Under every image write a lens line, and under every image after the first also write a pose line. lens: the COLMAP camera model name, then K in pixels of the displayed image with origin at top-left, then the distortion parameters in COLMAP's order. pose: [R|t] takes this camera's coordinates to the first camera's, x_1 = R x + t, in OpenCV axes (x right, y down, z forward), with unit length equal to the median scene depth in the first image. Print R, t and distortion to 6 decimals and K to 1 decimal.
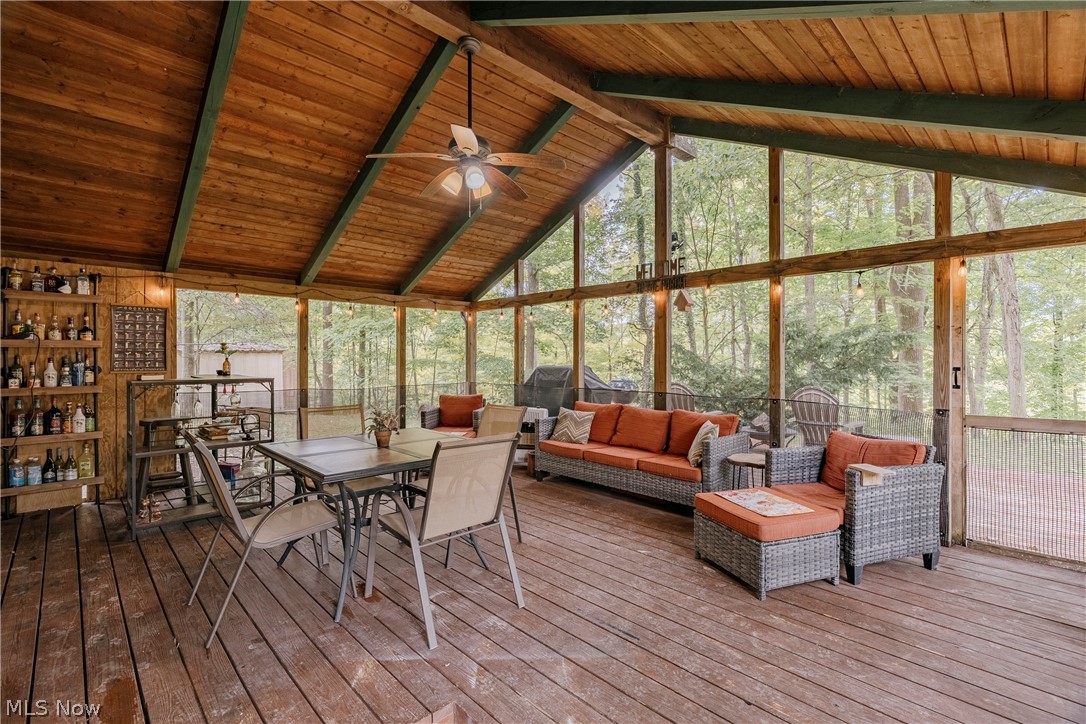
lens RADIAL K [[498.9, 0, 542.5], [0, 498.9, 364.8], [0, 0, 1]] dist [-0.002761, 0.000571]
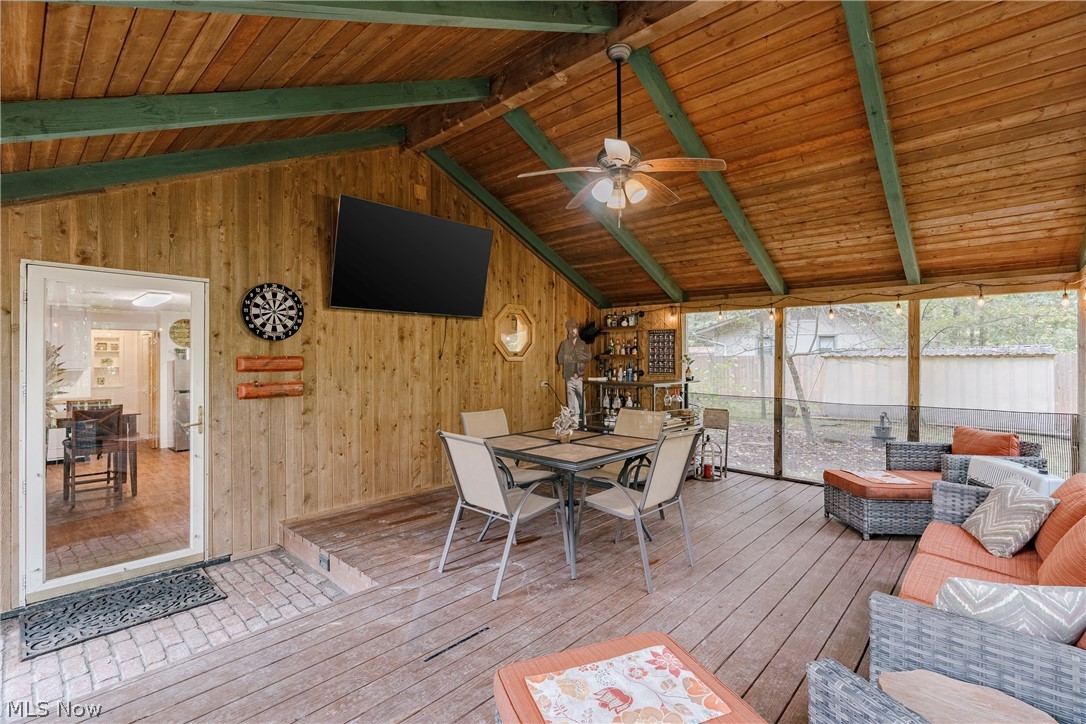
lens RADIAL K [[495.5, 0, 547.8], [0, 495.5, 359.2], [0, 0, 1]] dist [-0.000229, 0.000432]
pose [[0.049911, 0.002821, -0.998750, 0.623078], [-0.017043, 0.999853, 0.001972, -0.030099], [0.998608, 0.016923, 0.049952, 0.619908]]
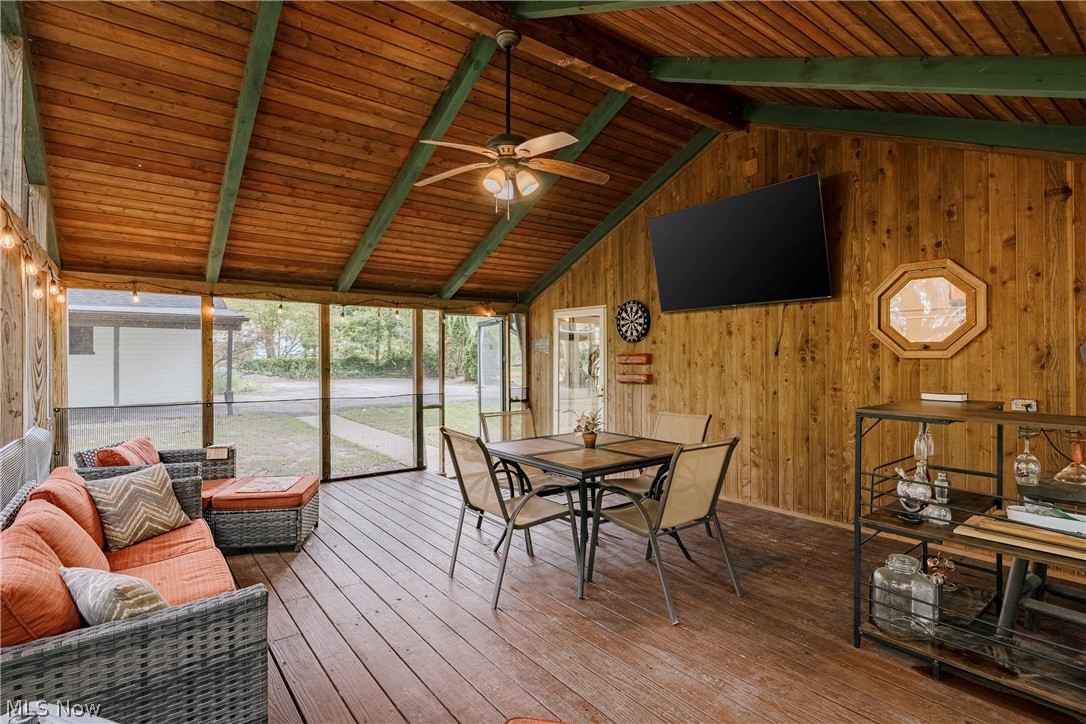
lens RADIAL K [[538.6, 0, 541.4], [0, 538.6, 359.8], [0, 0, 1]] dist [-0.001610, 0.001577]
pose [[-0.992764, 0.003239, 0.120034, -0.253400], [0.006170, 0.999692, 0.024050, -0.043783], [-0.119919, 0.024616, -0.992478, 1.546447]]
